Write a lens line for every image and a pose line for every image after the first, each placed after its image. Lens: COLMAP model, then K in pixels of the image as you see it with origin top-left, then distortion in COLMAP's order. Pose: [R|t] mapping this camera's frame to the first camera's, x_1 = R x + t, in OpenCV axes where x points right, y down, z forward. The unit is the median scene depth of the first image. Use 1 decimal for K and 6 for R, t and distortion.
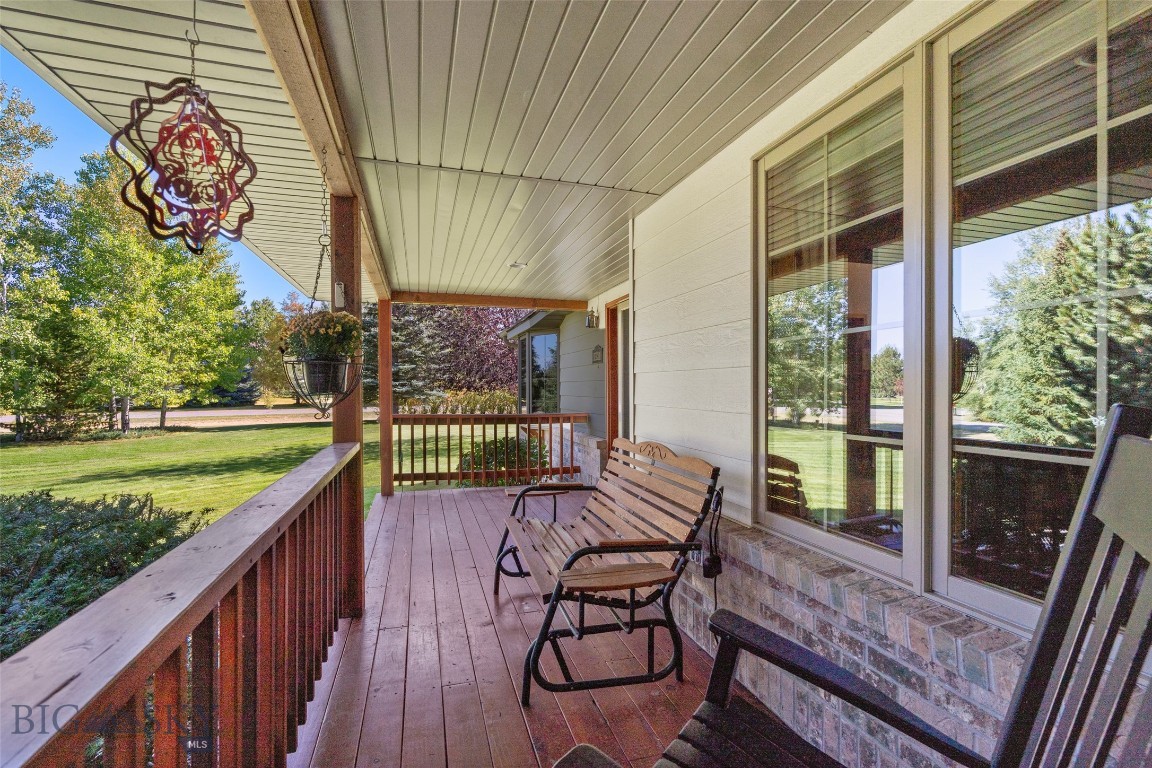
lens RADIAL K [[522.7, 0, 575.9], [0, 522.7, 386.7], [0, 0, 1]] dist [-0.004547, -0.000255]
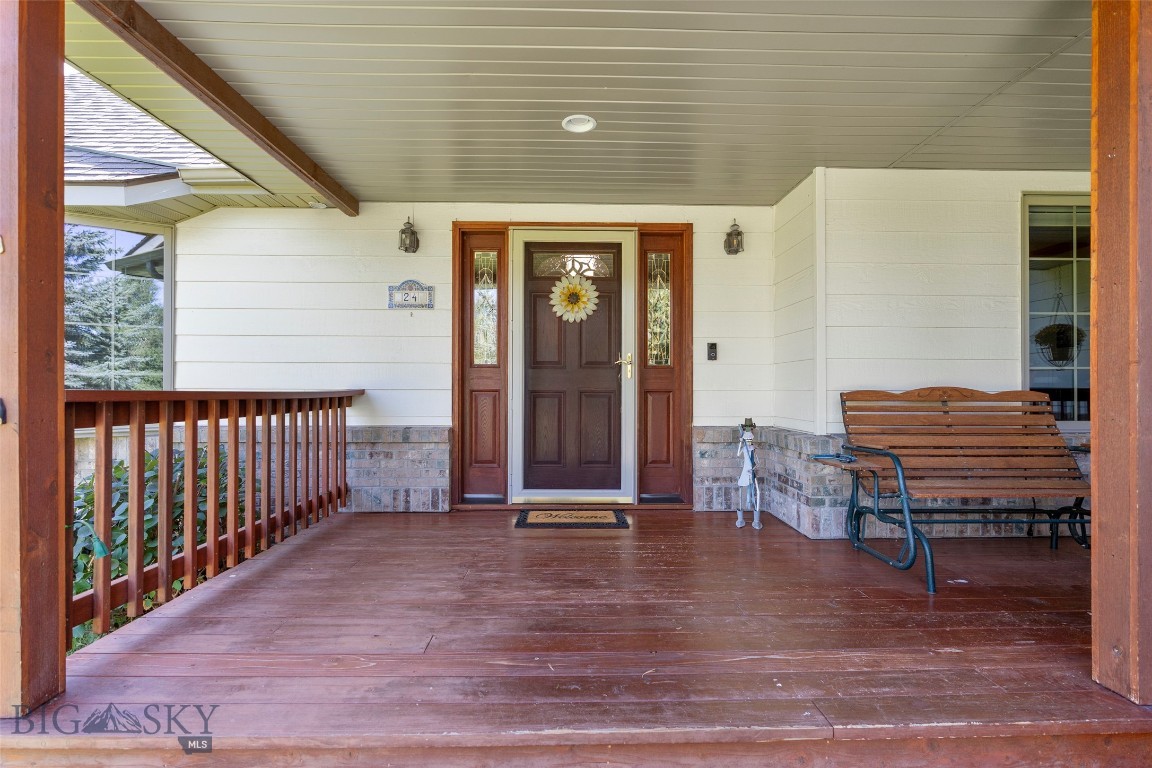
lens RADIAL K [[522.7, 0, 575.6], [0, 522.7, 383.7], [0, 0, 1]] dist [-0.004547, -0.000255]
pose [[0.270637, 0.005852, 0.962664, -0.131366], [-0.004275, 0.999979, -0.004877, 0.012304], [-0.962672, -0.002795, 0.270656, 0.164938]]
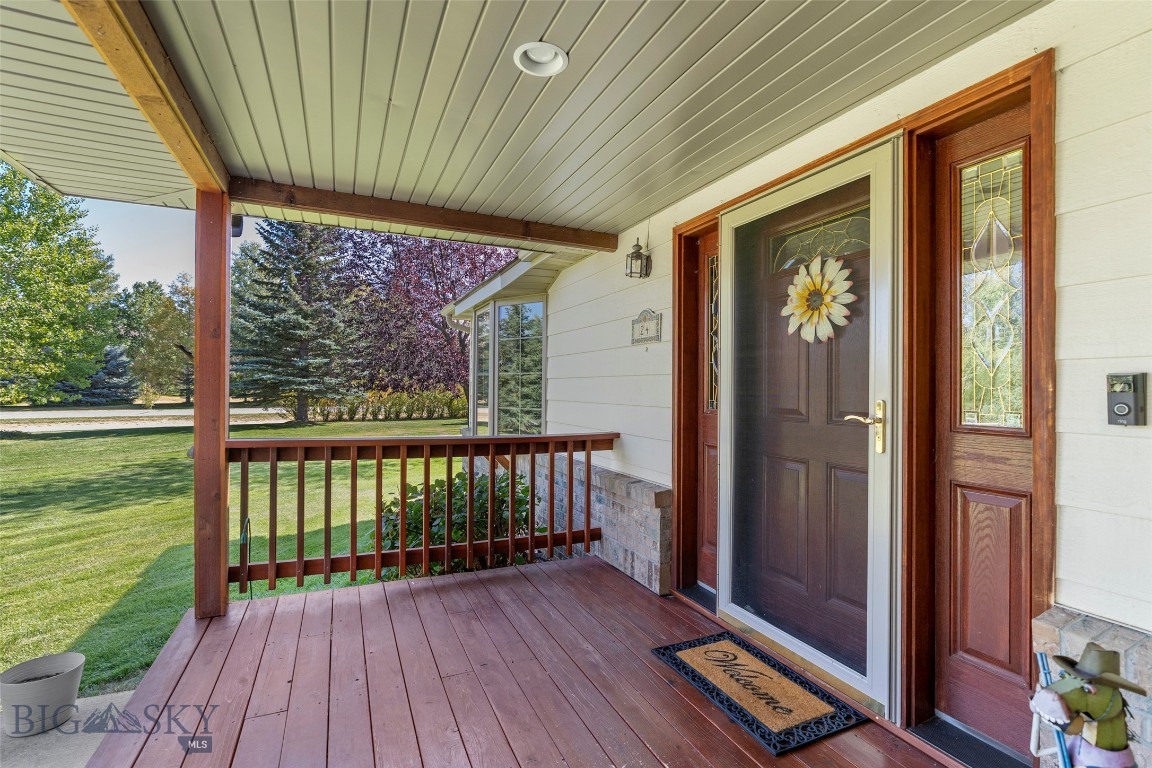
lens RADIAL K [[522.7, 0, 578.2], [0, 522.7, 387.9], [0, 0, 1]] dist [-0.004547, -0.000255]
pose [[0.990605, 0.013049, 0.136131, -0.025823], [-0.013027, 0.999915, -0.001051, 0.000789], [-0.136133, -0.000732, 0.990690, 0.122562]]
